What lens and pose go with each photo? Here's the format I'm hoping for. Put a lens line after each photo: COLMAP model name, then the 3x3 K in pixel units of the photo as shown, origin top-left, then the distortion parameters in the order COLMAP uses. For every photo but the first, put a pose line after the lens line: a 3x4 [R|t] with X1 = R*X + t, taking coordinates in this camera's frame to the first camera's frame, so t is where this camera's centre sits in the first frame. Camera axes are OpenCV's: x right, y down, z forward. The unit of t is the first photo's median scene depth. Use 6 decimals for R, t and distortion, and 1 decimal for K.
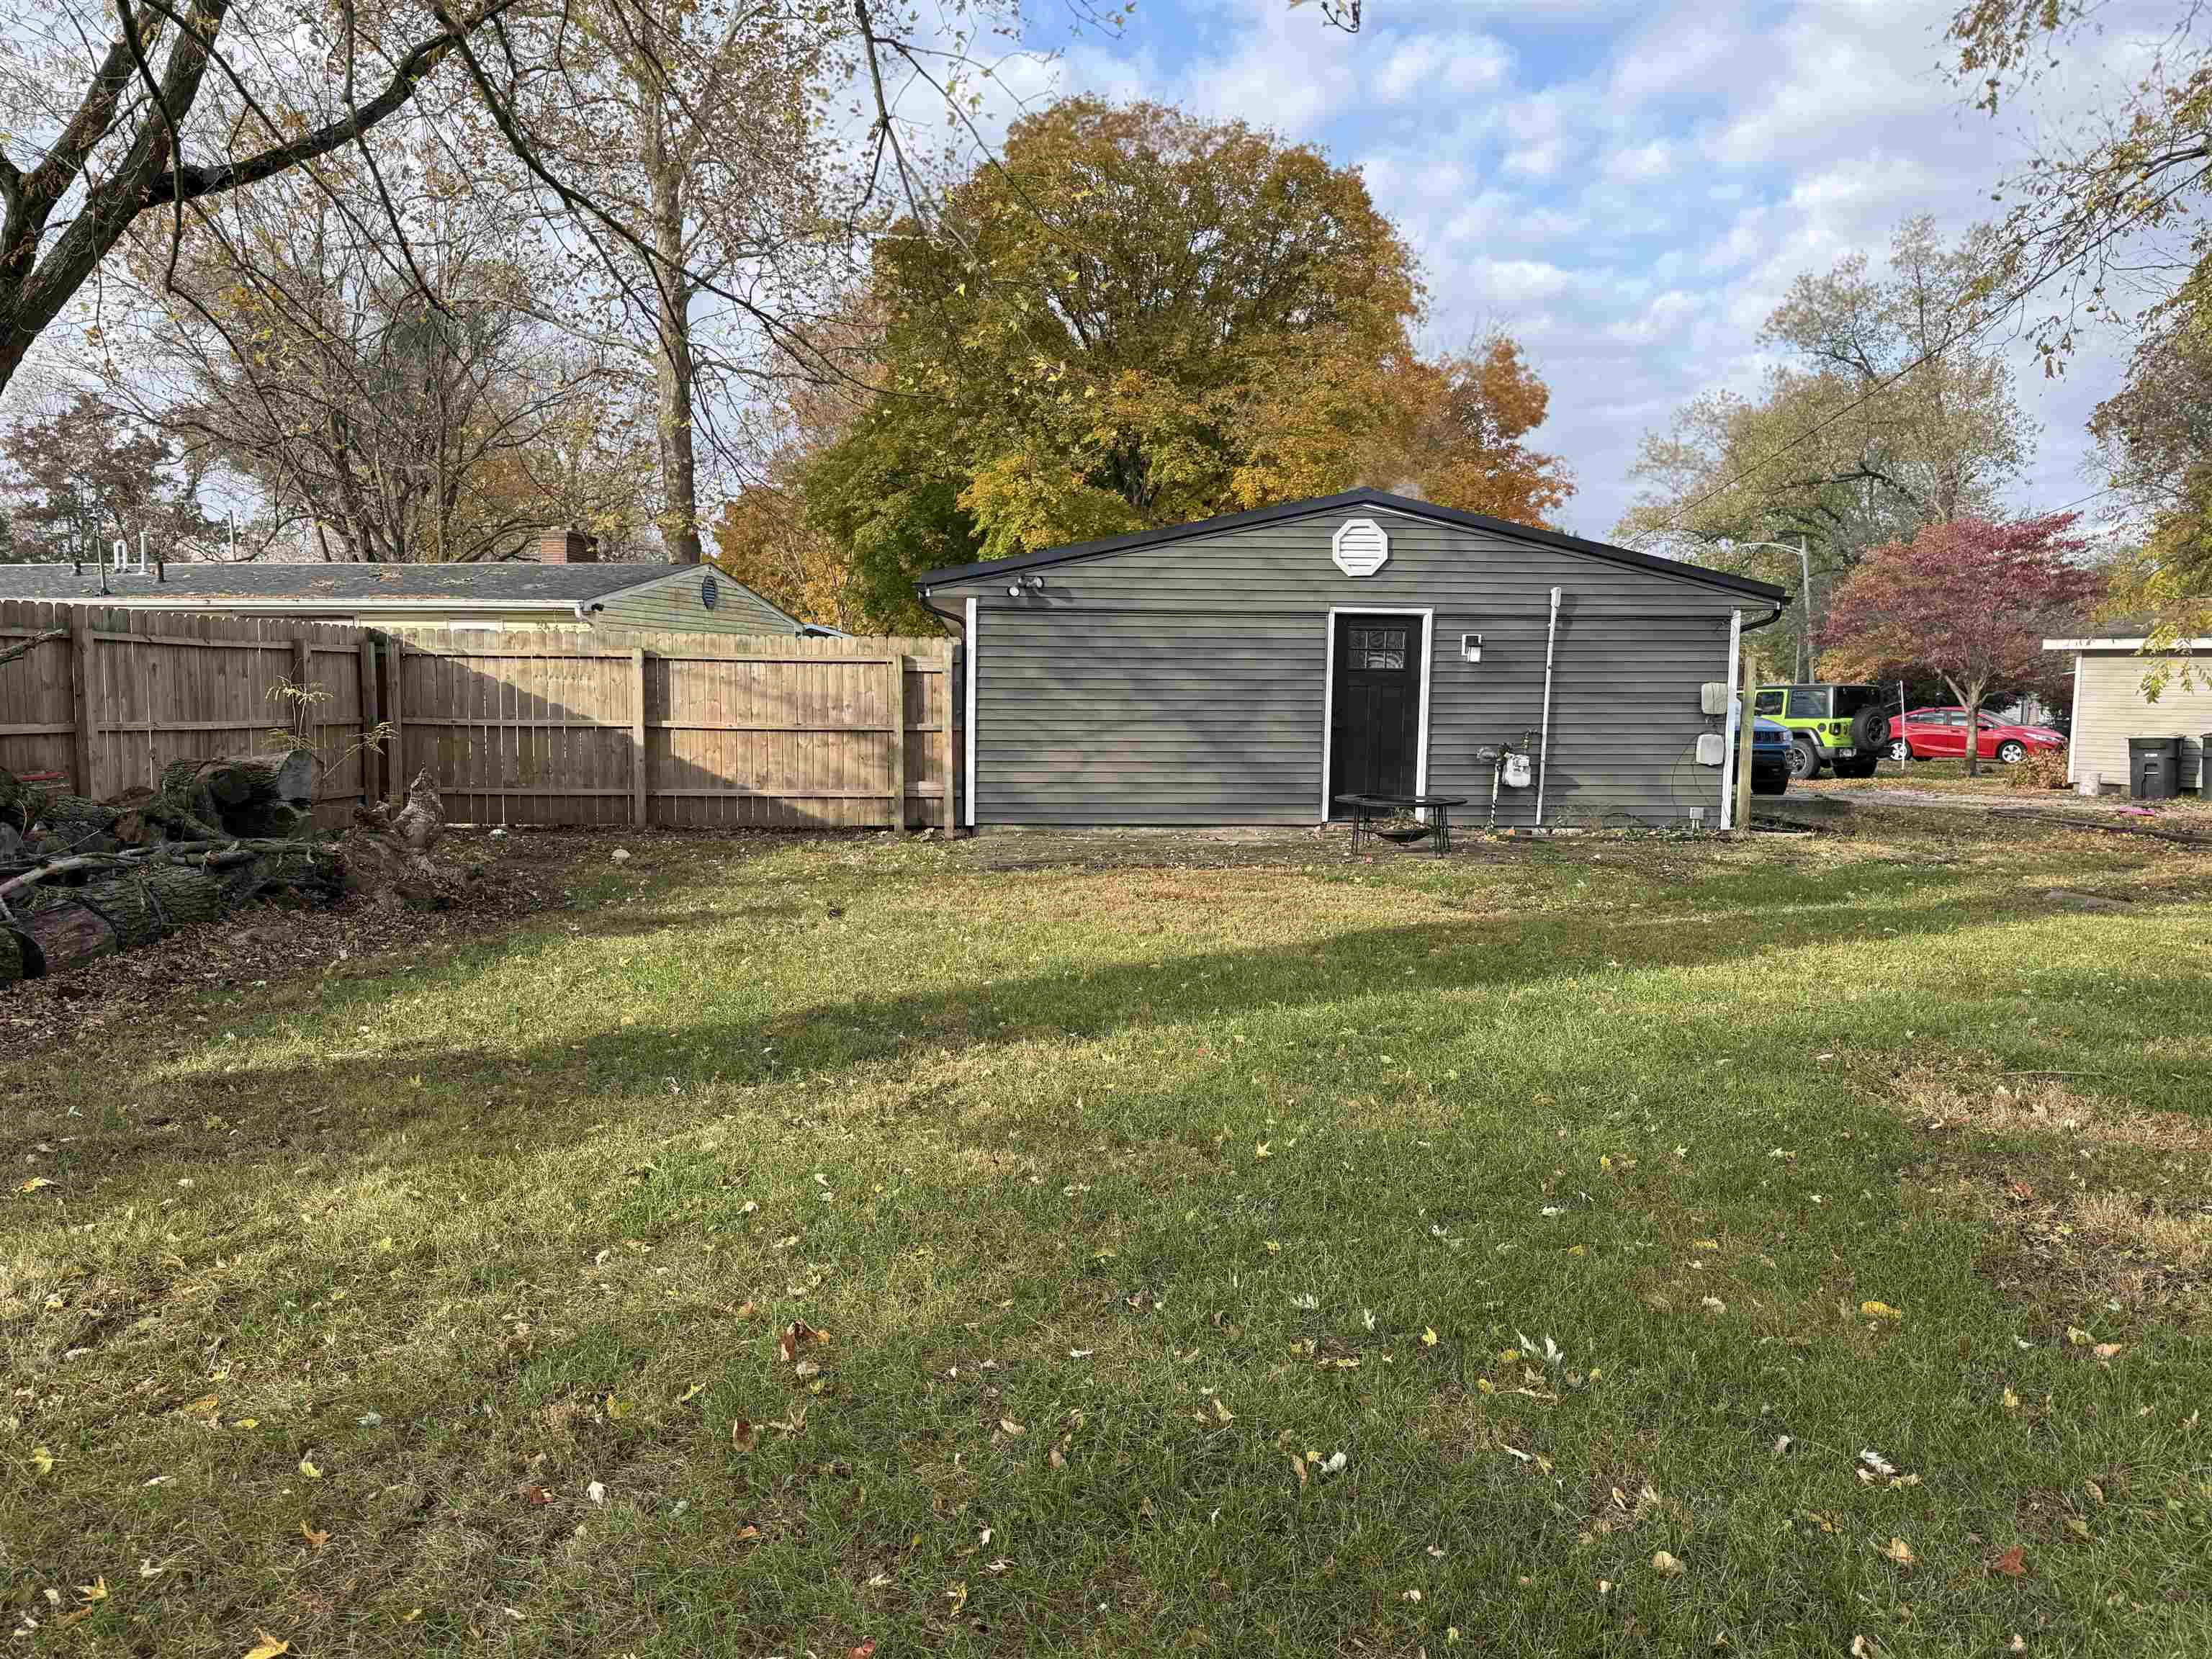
lens RADIAL K [[1621.6, 0, 1179.0], [0, 1621.6, 833.8], [0, 0, 1]] dist [0.122828, -0.175159]
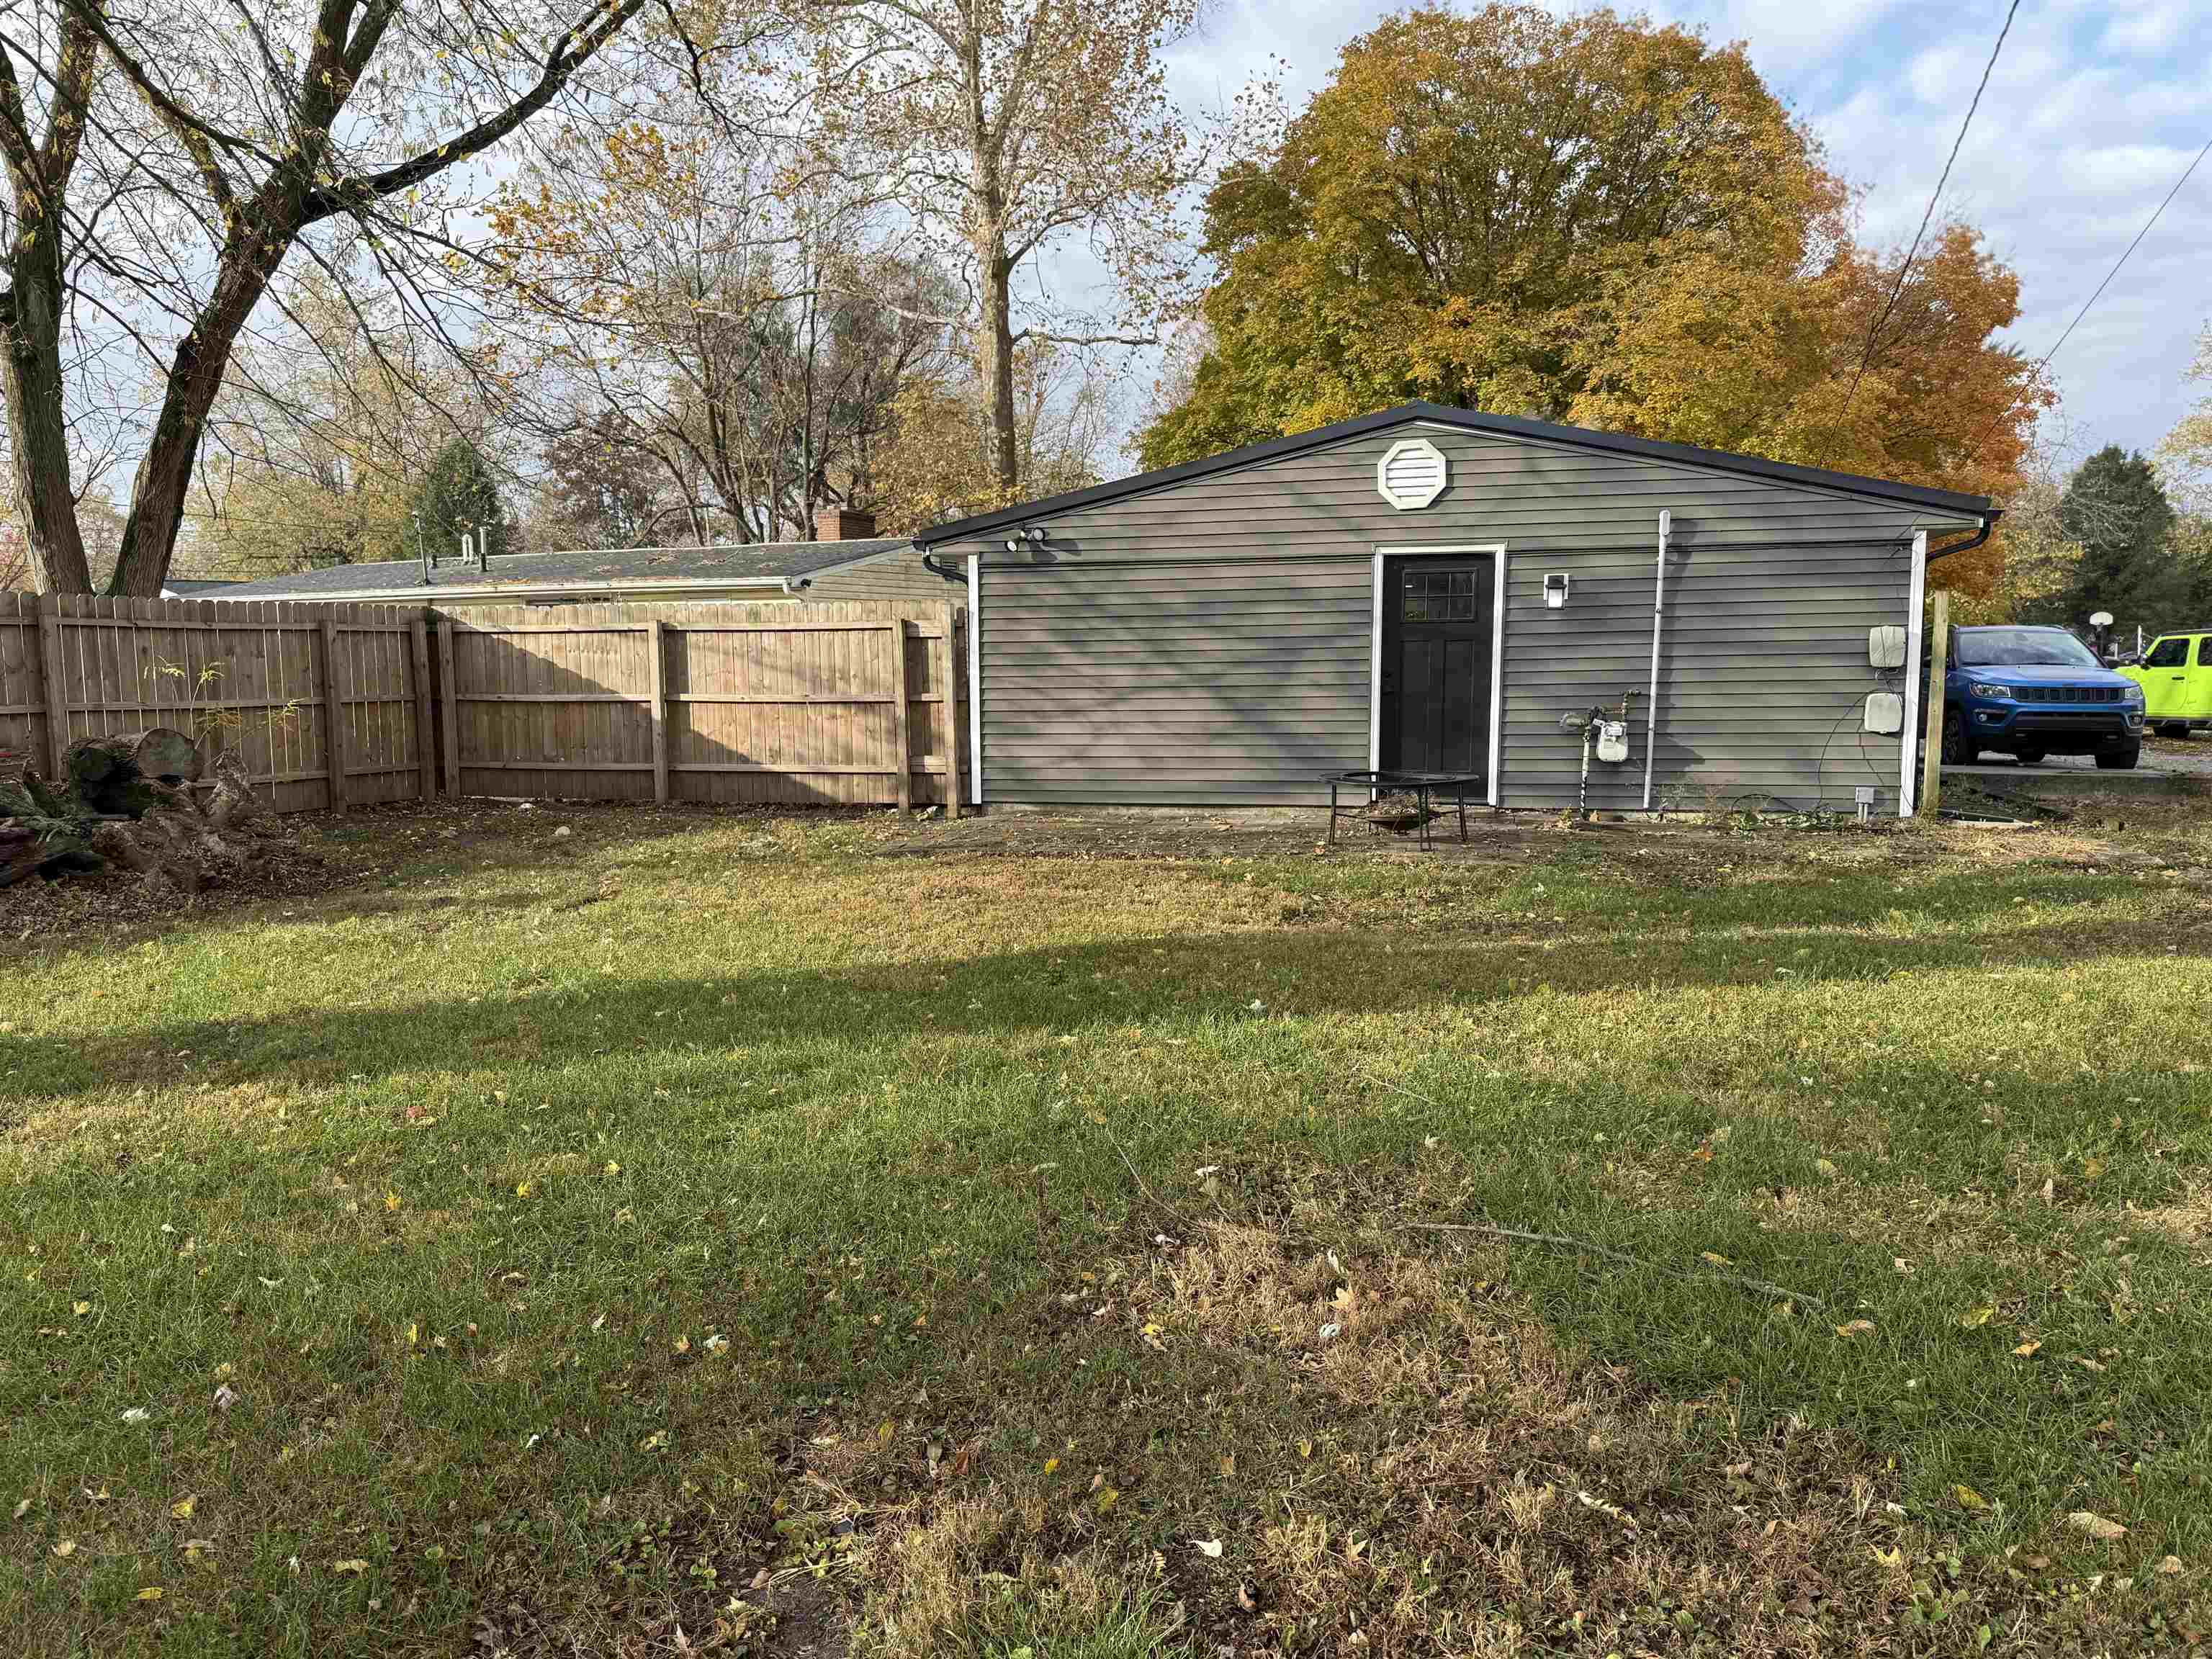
lens RADIAL K [[1653.4, 0, 1062.6], [0, 1653.4, 858.9], [0, 0, 1]] dist [0.119992, -0.197923]
pose [[0.947113, 0.019096, -0.320330, 0.218774], [-0.008535, 0.999374, 0.034341, -0.006834], [0.320785, -0.029791, 0.946683, 0.127816]]
